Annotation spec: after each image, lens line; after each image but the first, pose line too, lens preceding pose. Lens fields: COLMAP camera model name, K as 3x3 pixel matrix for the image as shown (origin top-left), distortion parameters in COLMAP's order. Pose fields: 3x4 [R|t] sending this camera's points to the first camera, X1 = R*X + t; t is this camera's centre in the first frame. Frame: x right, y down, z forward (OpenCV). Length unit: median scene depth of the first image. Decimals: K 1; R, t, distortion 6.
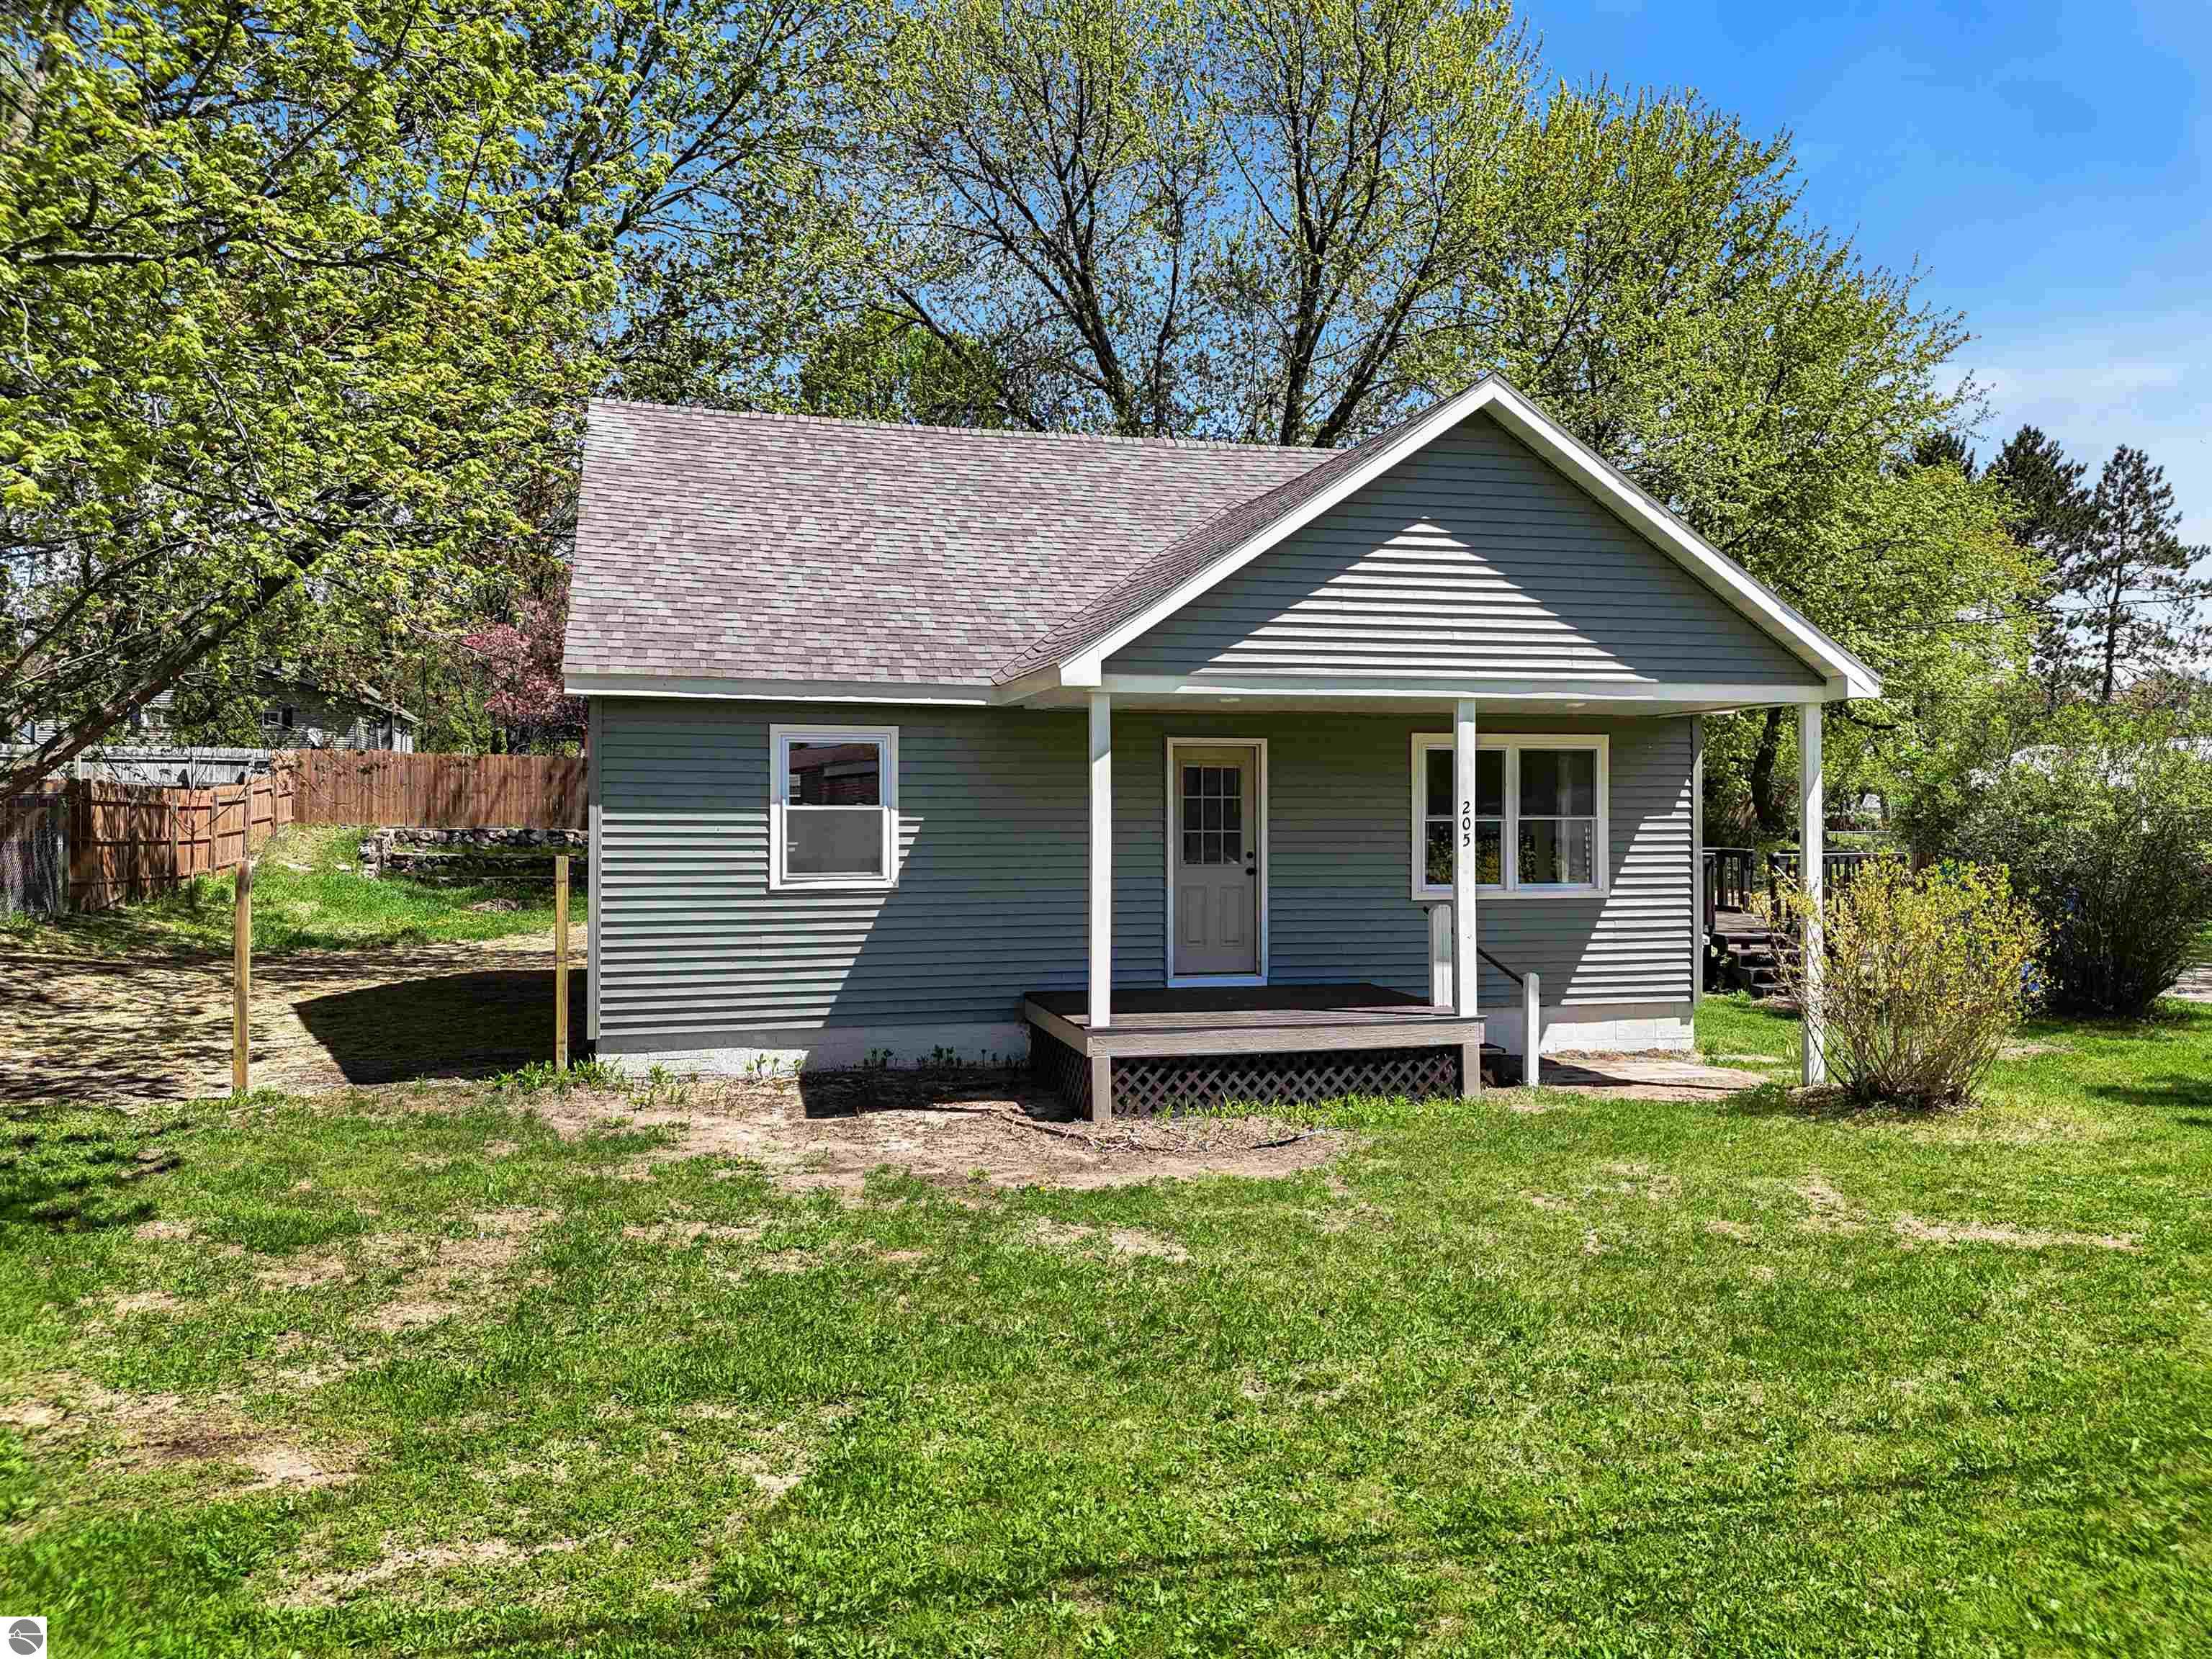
lens RADIAL K [[1685.8, 0, 1106.0], [0, 1685.8, 829.5], [0, 0, 1]] dist [0.146670, -0.119128]
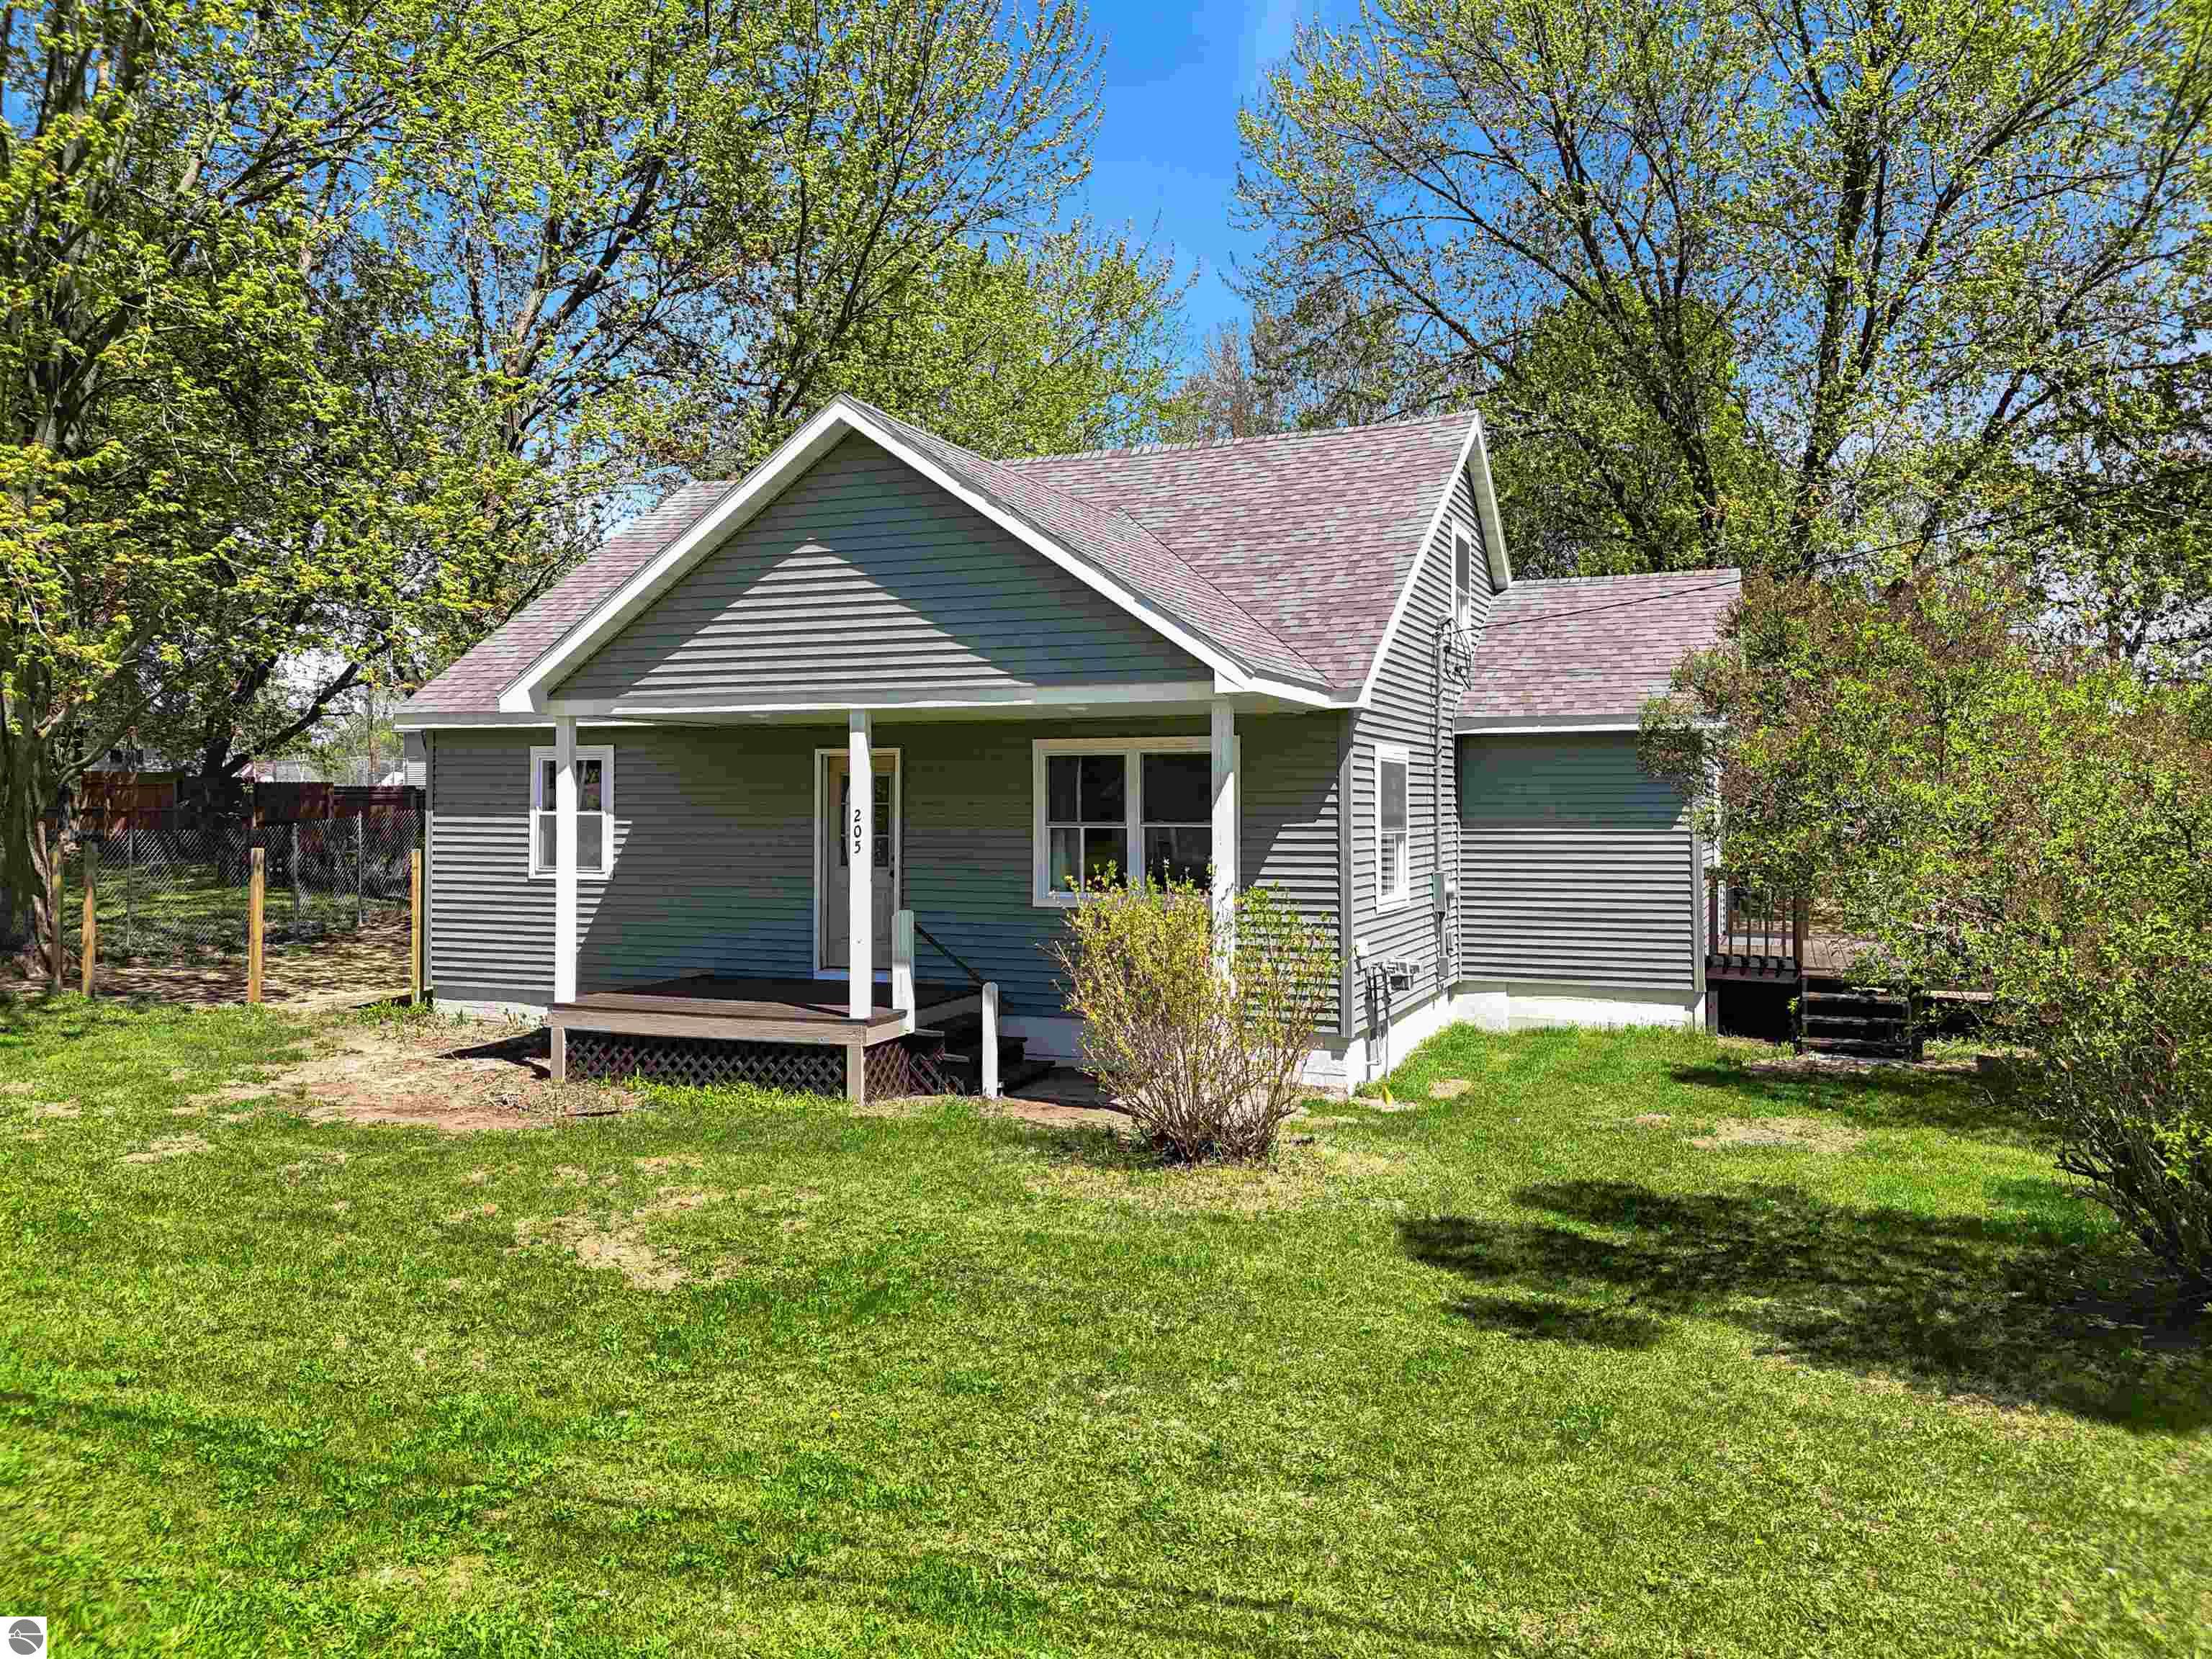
lens RADIAL K [[1685.8, 0, 1106.0], [0, 1685.8, 829.5], [0, 0, 1]] dist [0.146670, -0.119128]
pose [[0.775126, 0.009170, -0.631740, 0.979168], [-0.006105, 0.999957, 0.007023, -0.012725], [0.631777, -0.001587, 0.775149, 0.300351]]
